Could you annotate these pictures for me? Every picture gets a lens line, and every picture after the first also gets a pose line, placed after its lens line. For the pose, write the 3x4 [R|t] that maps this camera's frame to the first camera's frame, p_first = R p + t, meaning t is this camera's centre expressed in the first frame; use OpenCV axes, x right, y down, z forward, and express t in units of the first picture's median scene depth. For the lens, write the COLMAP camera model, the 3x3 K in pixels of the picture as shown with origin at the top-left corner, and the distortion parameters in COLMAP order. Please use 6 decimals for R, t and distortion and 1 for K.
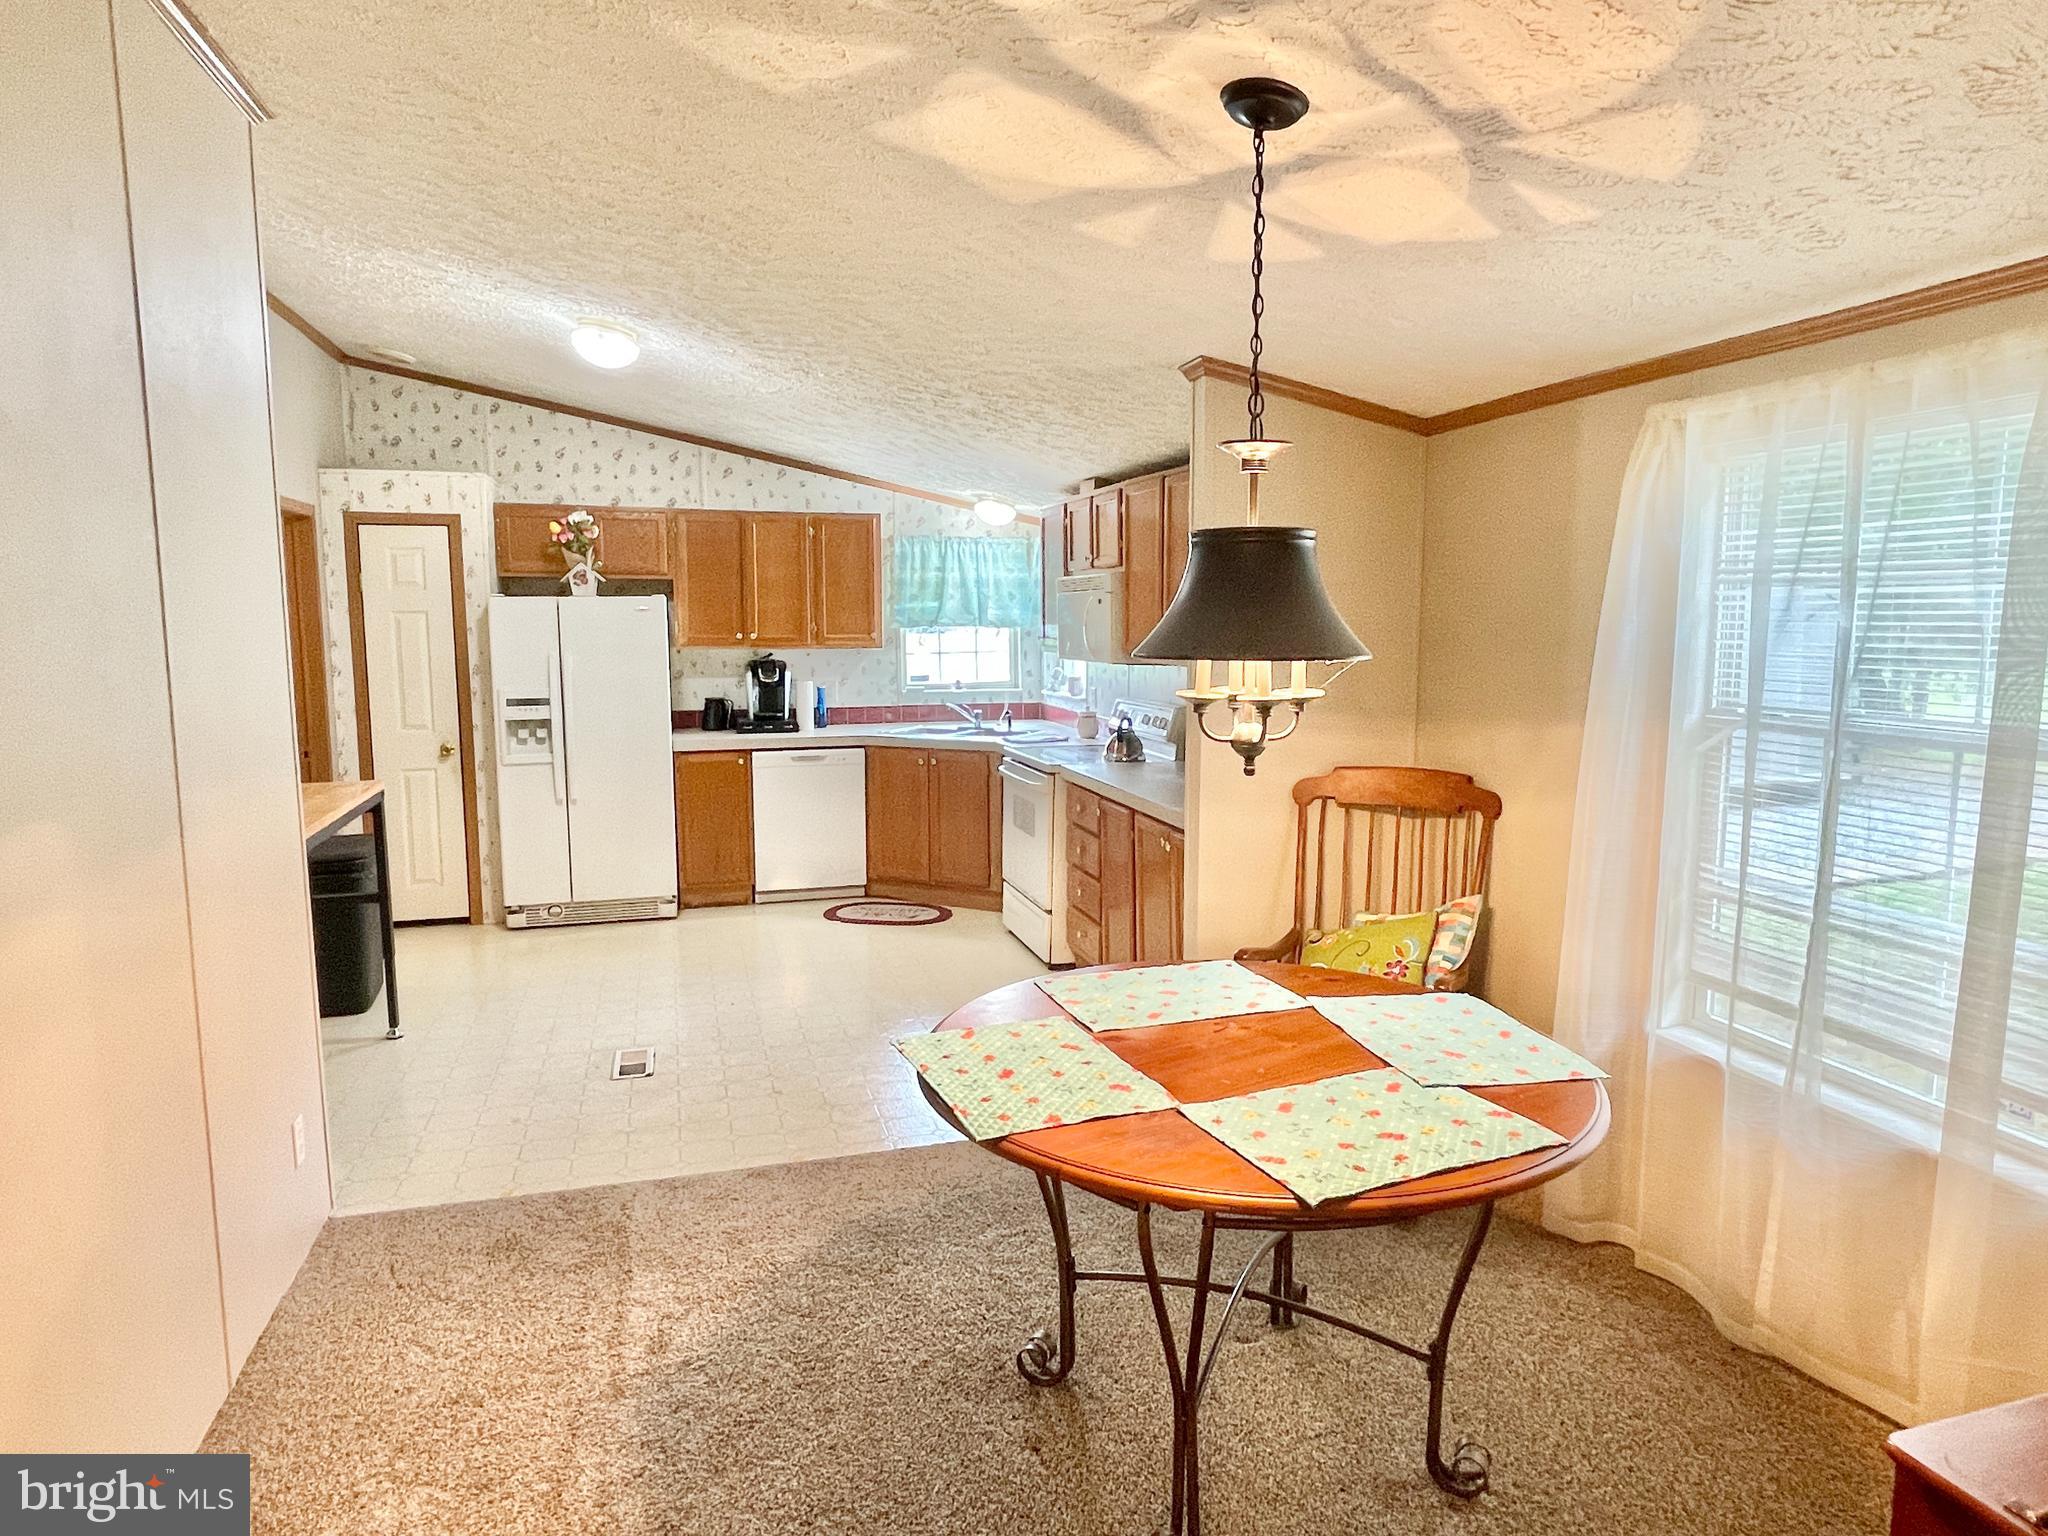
lens RADIAL K [[1287.8, 0, 1017.2], [0, 1287.8, 761.3], [0, 0, 1]] dist [0.001612, -0.004186]
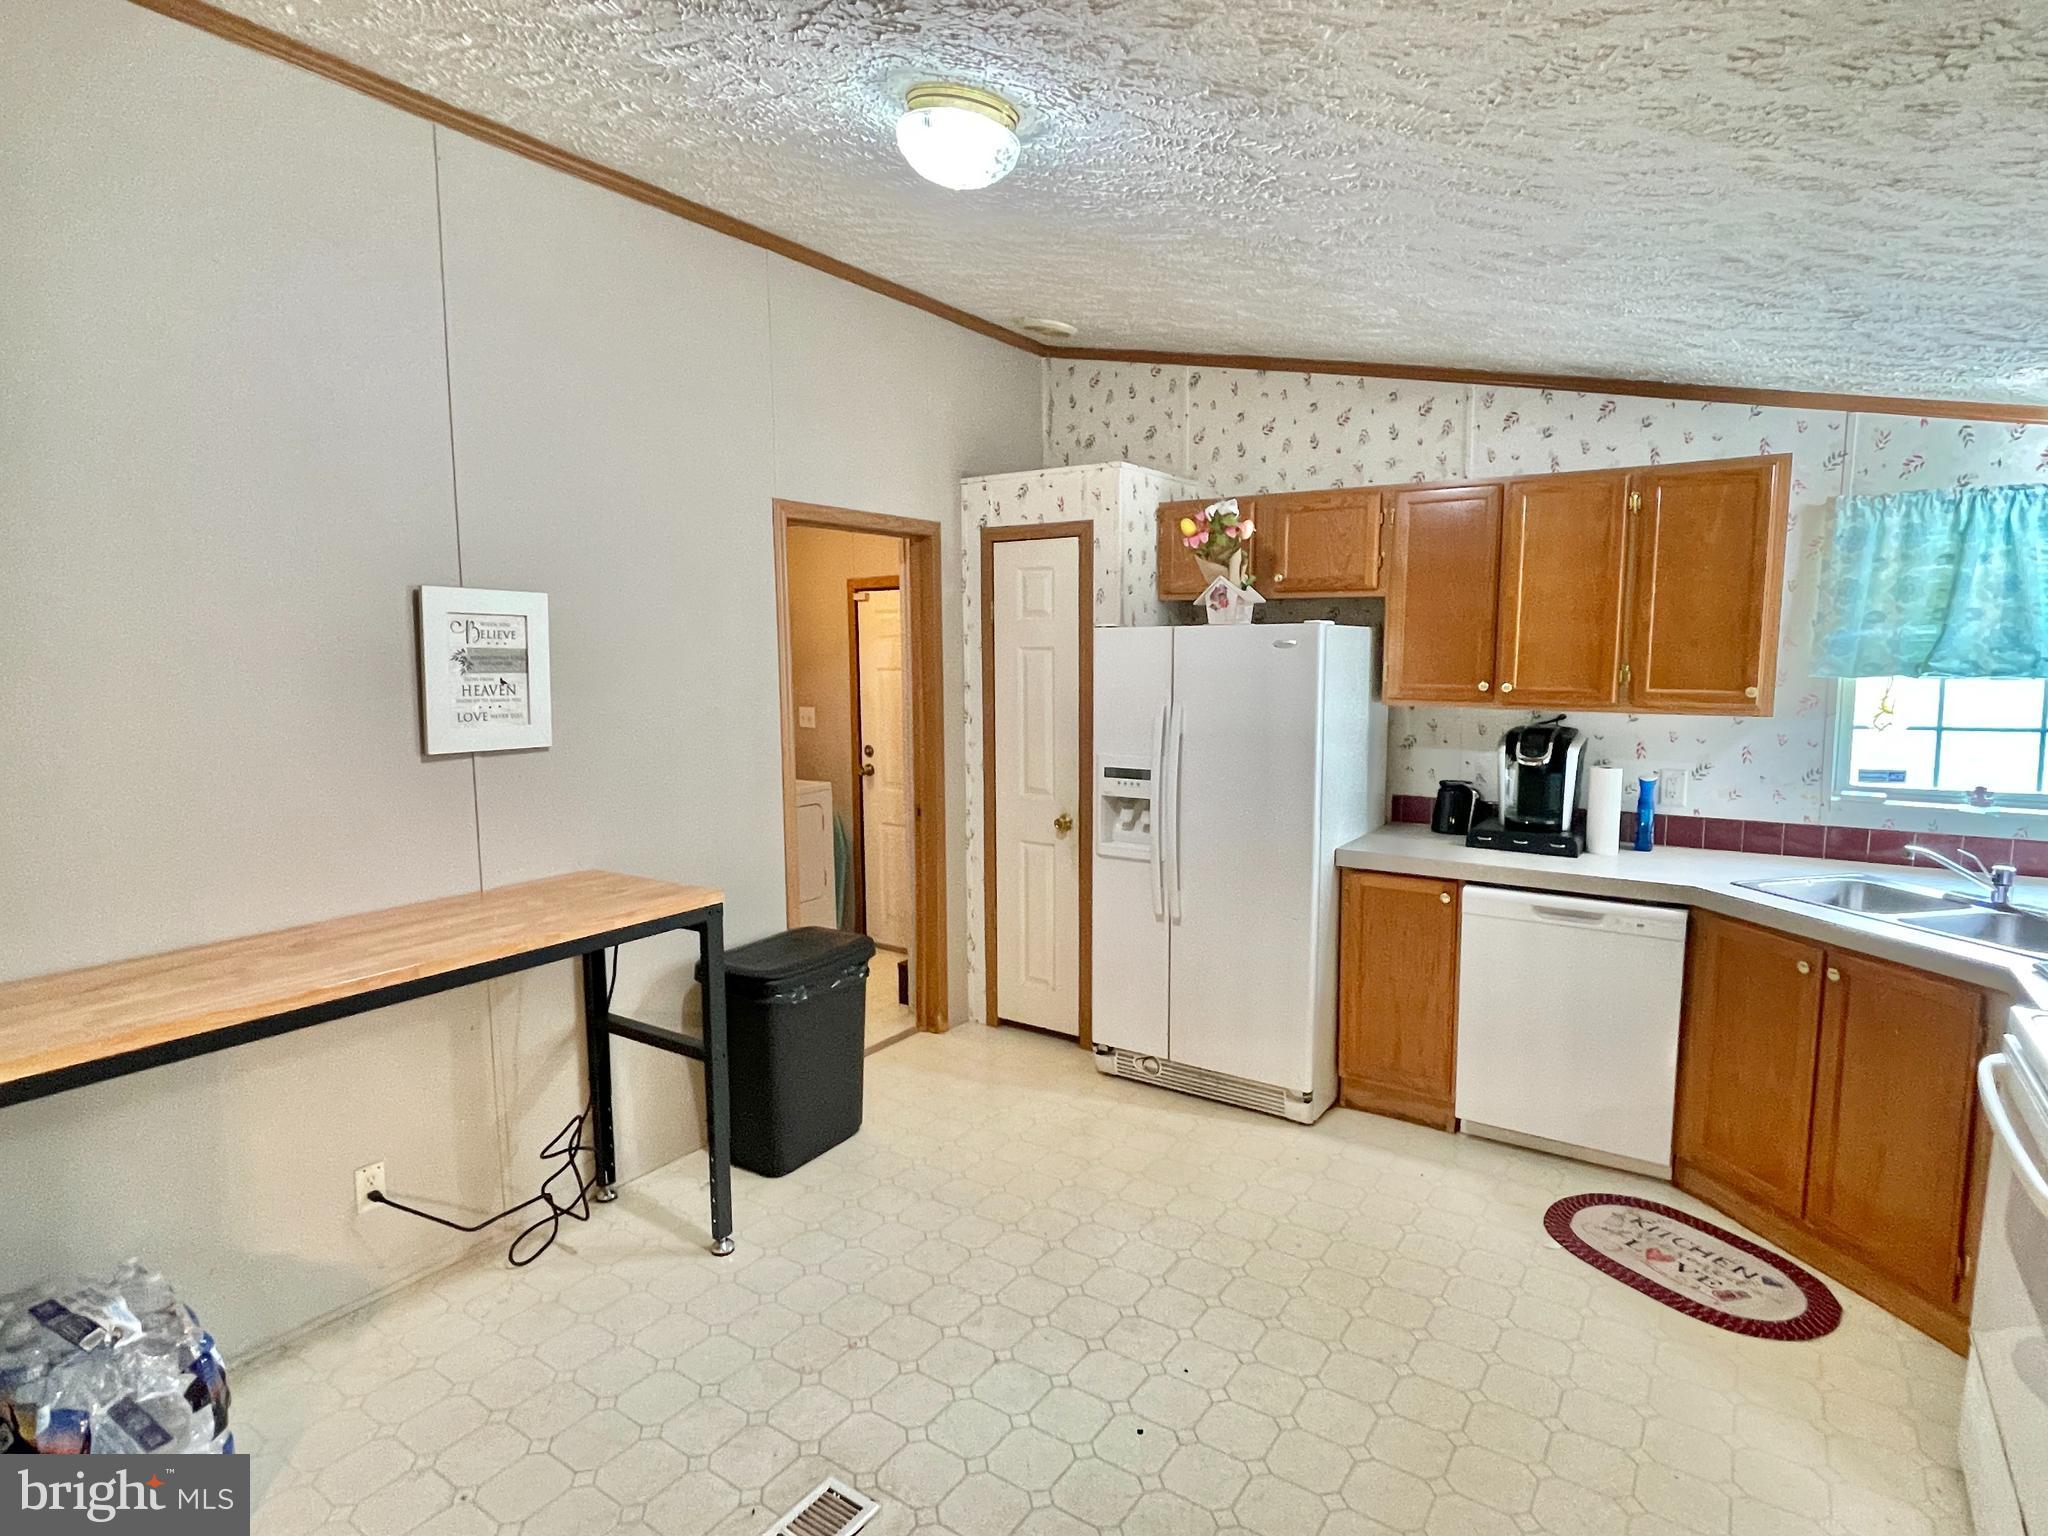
lens RADIAL K [[1077.9, 0, 1019.7], [0, 1077.9, 768.1], [0, 0, 1]] dist [-0.006347, 0.004906]
pose [[0.635472, 0.086172, -0.767300, 0.037840], [-0.084039, 0.995568, 0.042208, -0.063636], [0.767537, 0.037661, 0.639897, 0.521878]]
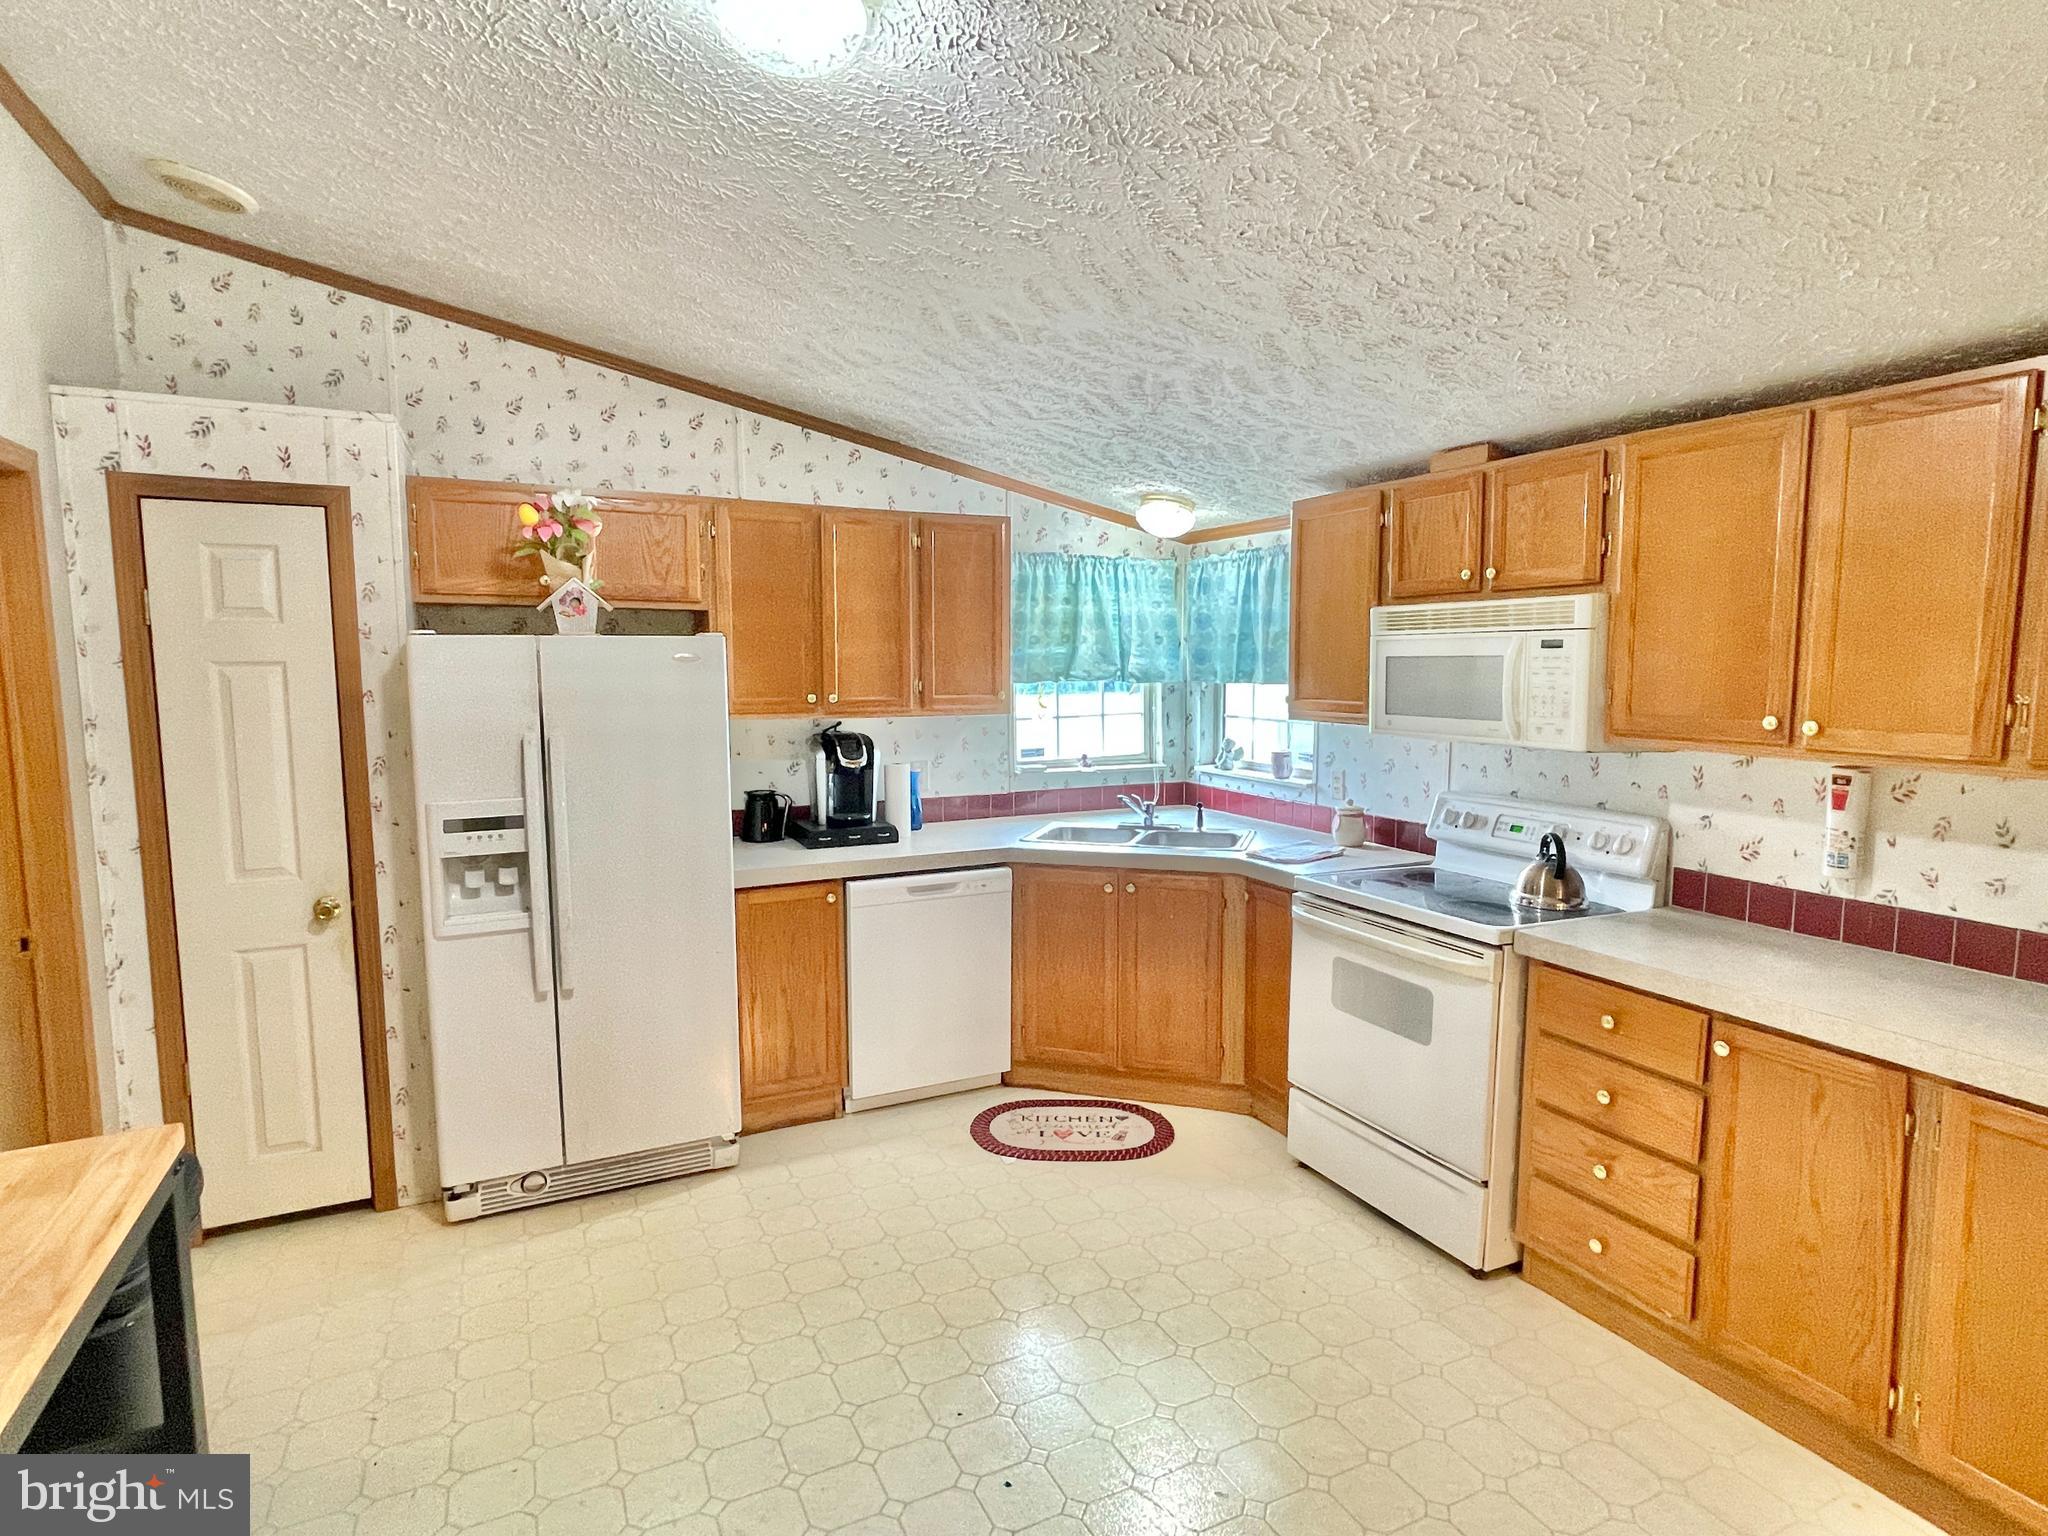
lens RADIAL K [[1077.9, 0, 1005.4], [0, 1077.9, 765.9], [0, 0, 1]] dist [-0.006347, 0.004906]
pose [[0.985451, -0.017766, 0.169028, -0.216399], [0.020306, 0.999705, -0.013312, -0.055318], [-0.168741, 0.016551, 0.985521, 0.460368]]
